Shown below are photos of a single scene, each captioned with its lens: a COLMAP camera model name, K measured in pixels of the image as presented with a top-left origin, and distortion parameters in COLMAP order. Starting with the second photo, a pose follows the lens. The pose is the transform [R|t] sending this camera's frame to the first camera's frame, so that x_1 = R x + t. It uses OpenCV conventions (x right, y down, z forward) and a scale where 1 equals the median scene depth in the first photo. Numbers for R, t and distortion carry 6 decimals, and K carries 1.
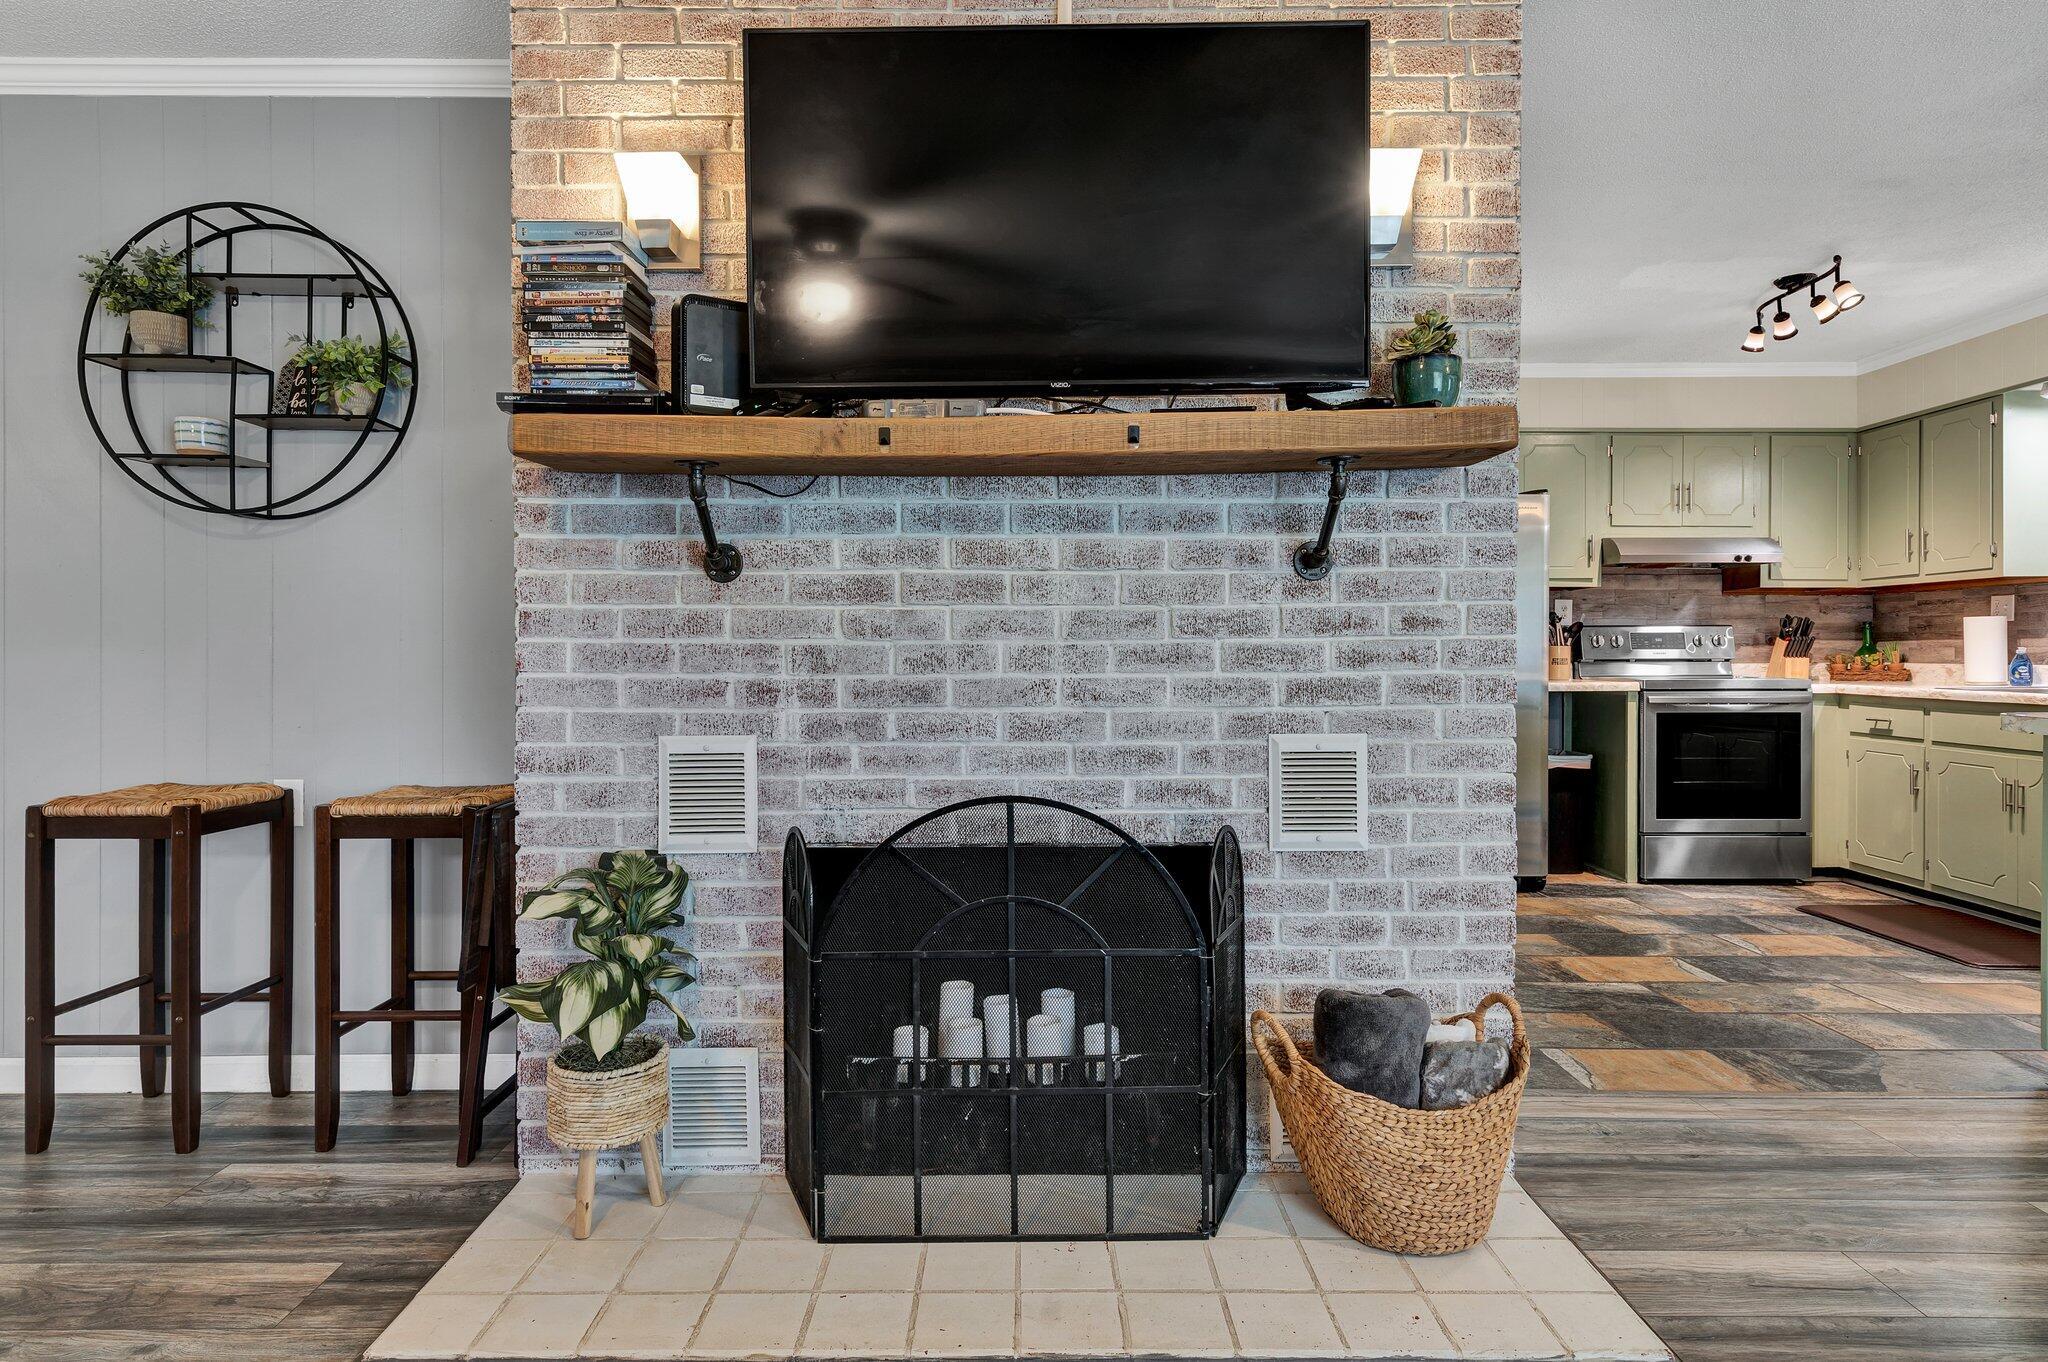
lens RADIAL K [[1129.0, 0, 1025.1], [0, 1129.0, 662.3], [0, 0, 1]] dist [0.002890, -0.001210]
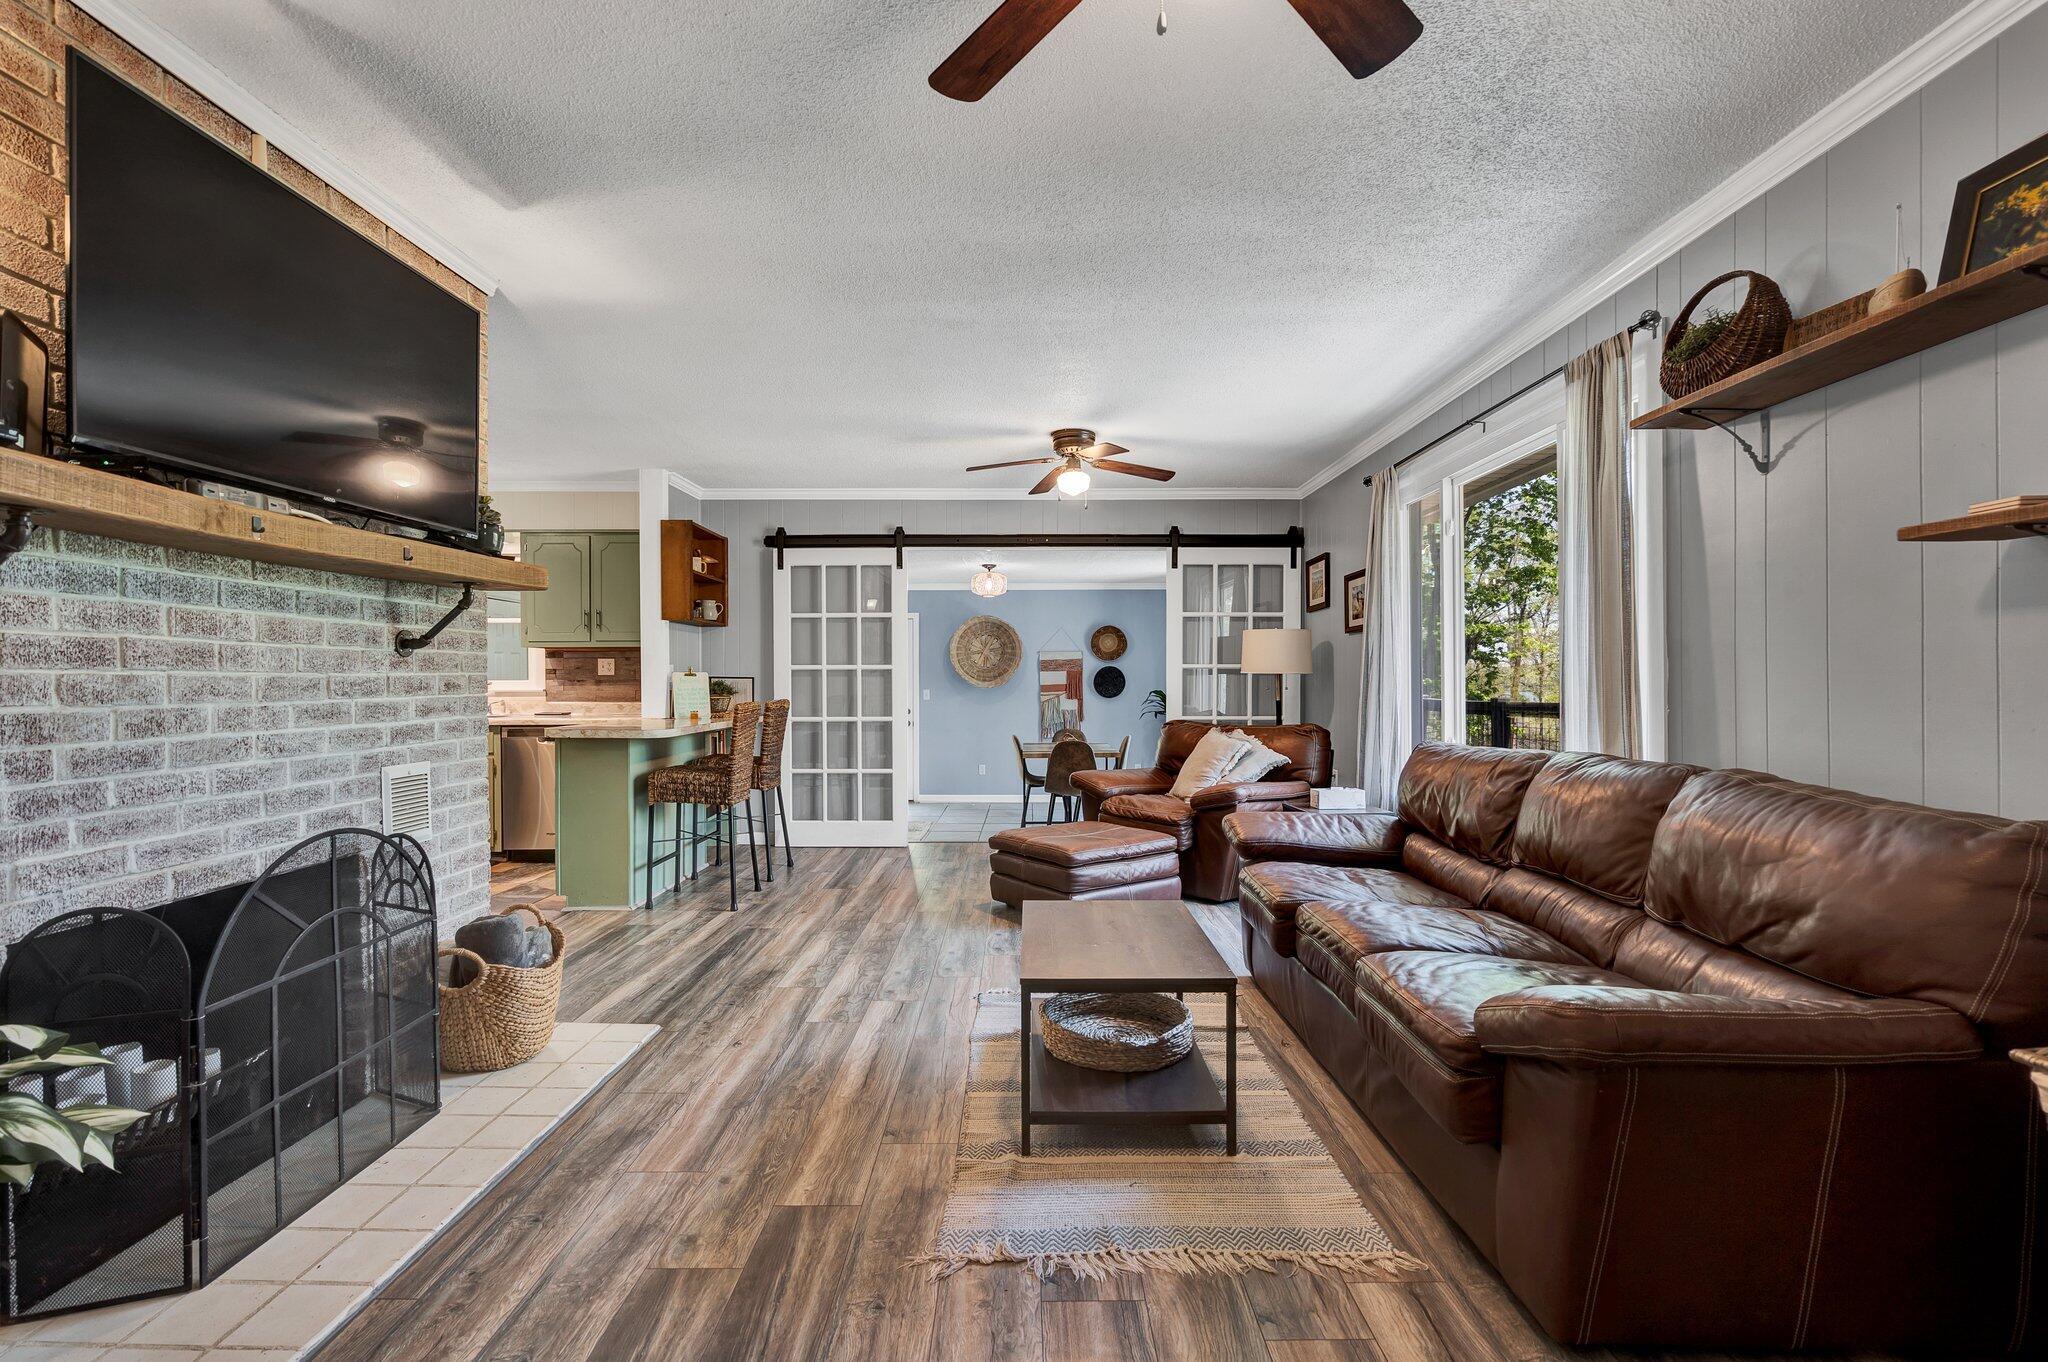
lens RADIAL K [[919.8, 0, 1024.0], [0, 919.8, 682.6], [0, 0, 1]] dist [-0.016702, 0.000207]
pose [[0.006875, 0.000950, 0.999976, -0.895513], [0.009805, 0.999951, -0.001018, -0.031181], [-0.999928, 0.009812, 0.006865, 0.206304]]
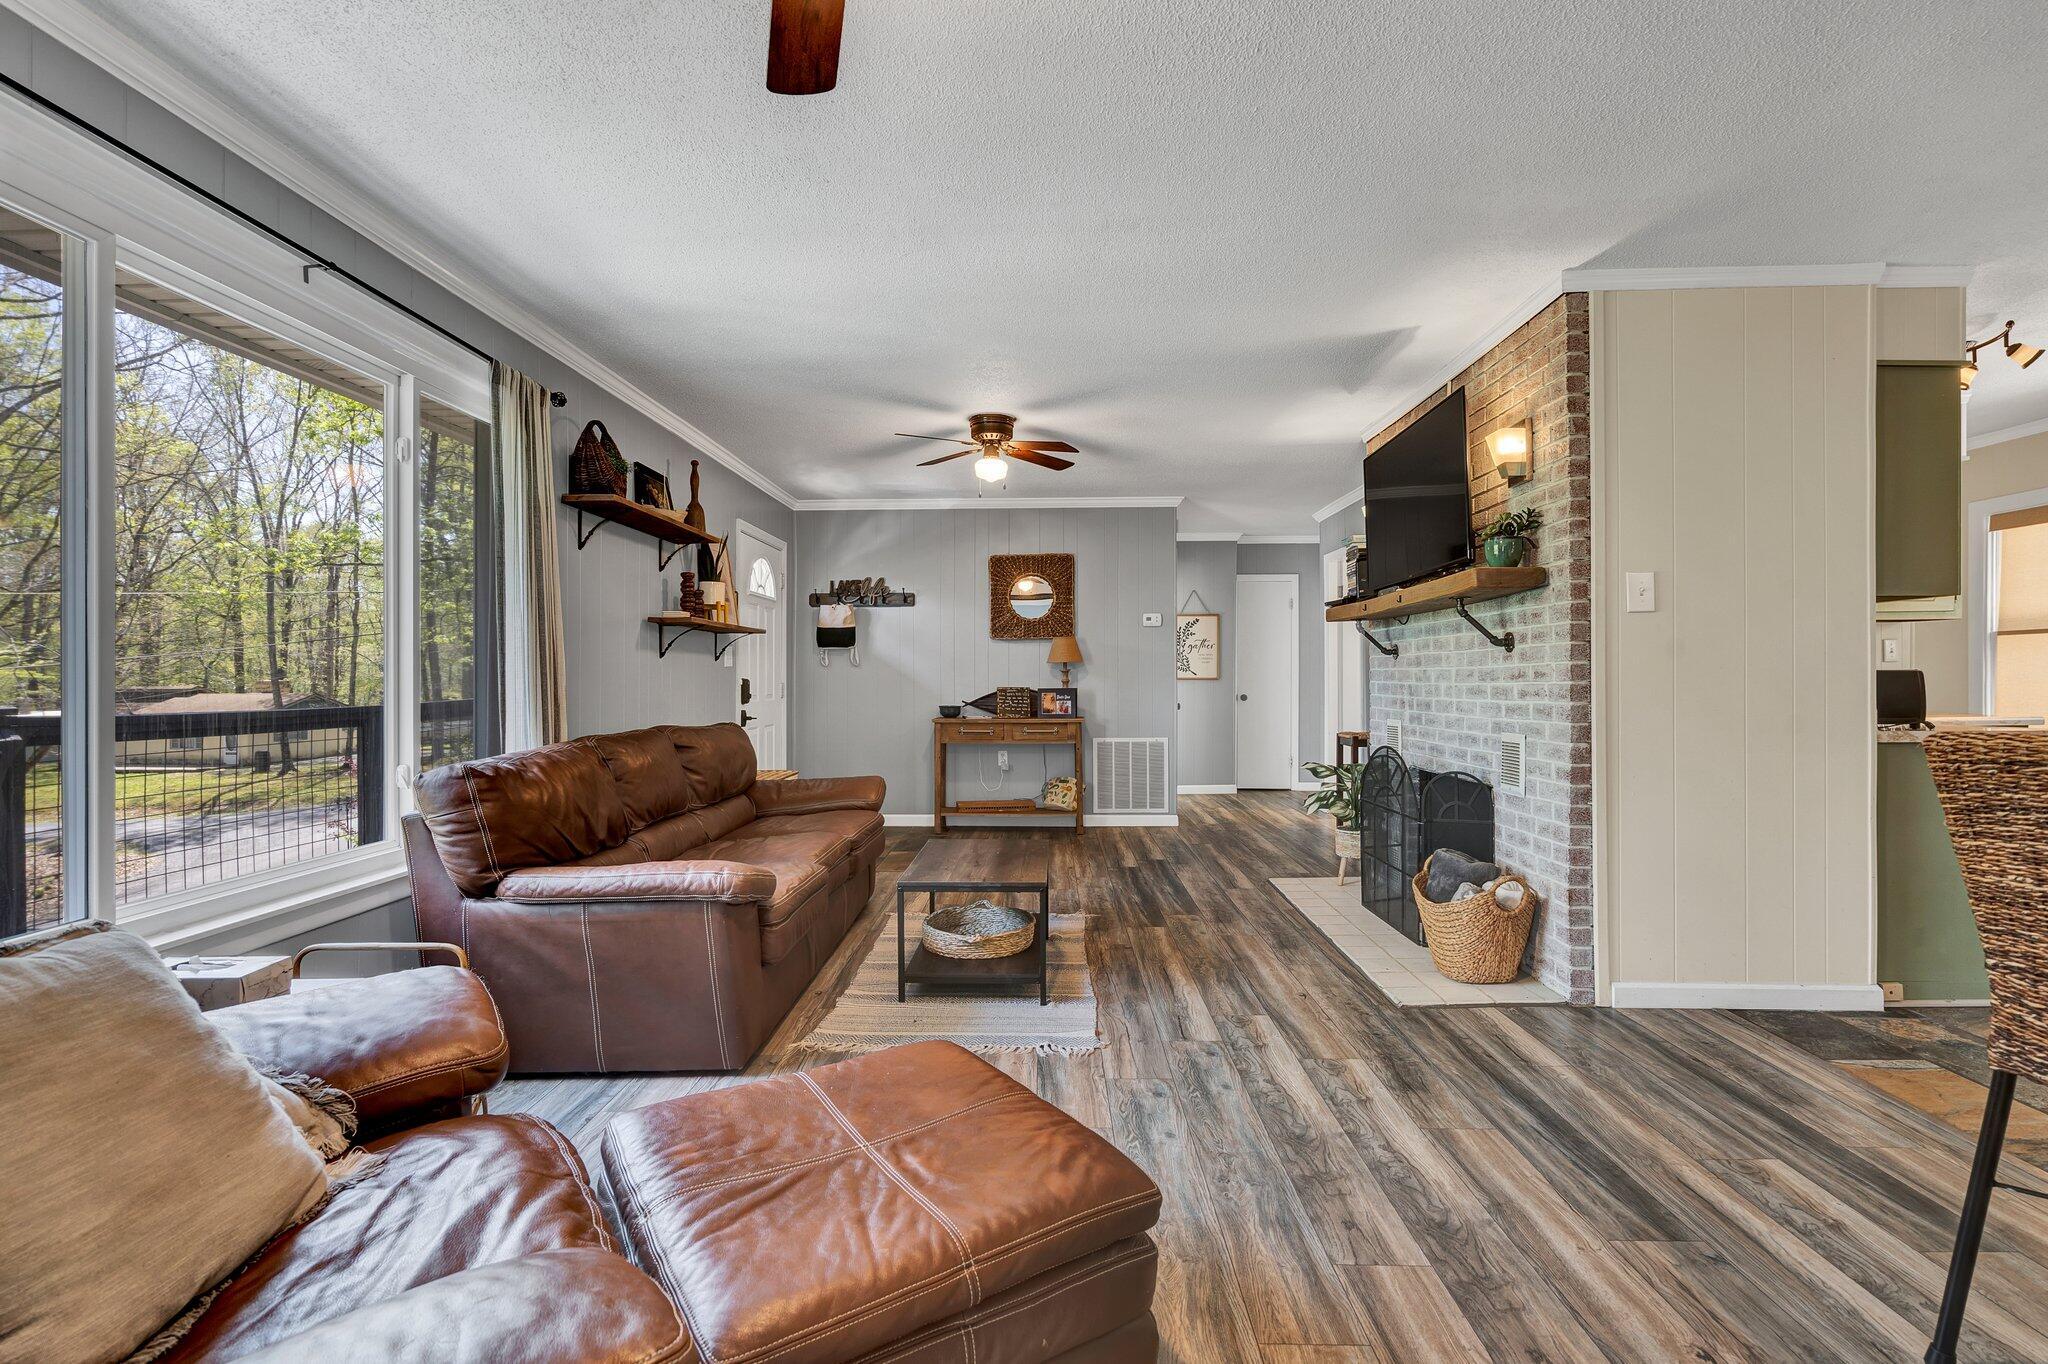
lens RADIAL K [[919.8, 0, 1026.2], [0, 919.8, 683.1], [0, 0, 1]] dist [-0.016702, 0.000207]
pose [[-0.033230, 0.002790, -0.999444, 1.822659], [-0.002874, 0.999992, 0.002887, -0.023559], [0.999444, 0.002969, -0.033222, 0.233893]]
